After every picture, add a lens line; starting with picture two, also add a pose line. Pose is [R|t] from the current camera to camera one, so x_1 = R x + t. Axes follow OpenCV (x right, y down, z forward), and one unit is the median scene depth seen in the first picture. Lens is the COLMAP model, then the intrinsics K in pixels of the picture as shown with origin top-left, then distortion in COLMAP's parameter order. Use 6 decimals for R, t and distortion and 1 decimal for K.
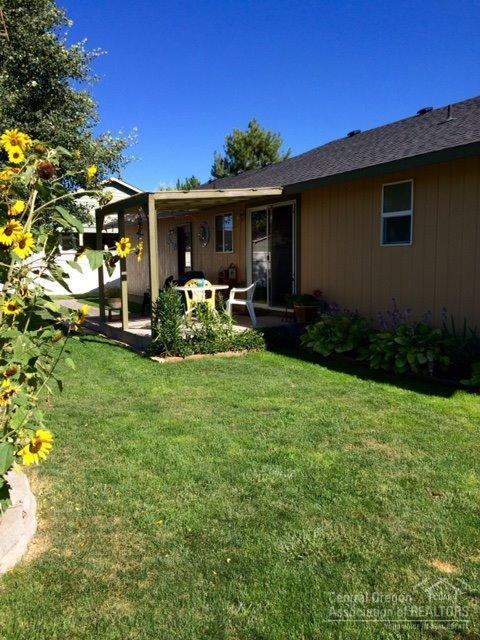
lens RADIAL K [[551.3, 0, 240.0], [0, 551.3, 320.0], [0, 0, 1]] dist [0.079688, -0.122638]
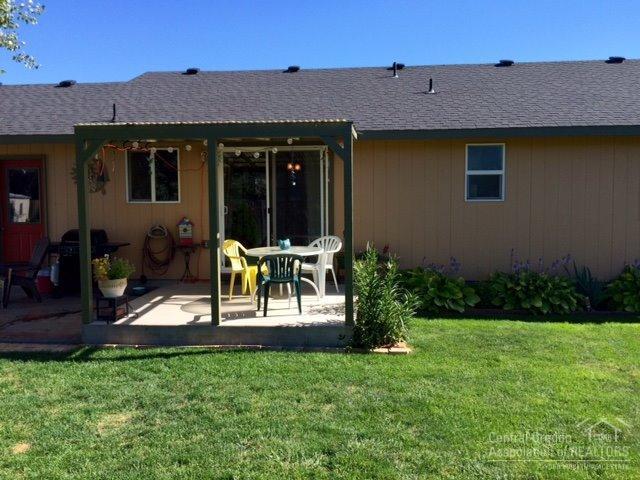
lens RADIAL K [[551.3, 0, 323.1], [0, 551.3, 248.6], [0, 0, 1]] dist [0.079688, -0.122638]
pose [[0.531090, -0.051610, 0.845742, -0.810458], [0.088102, 0.996097, 0.005462, -0.072342], [-0.842723, 0.071611, 0.533564, 0.673165]]
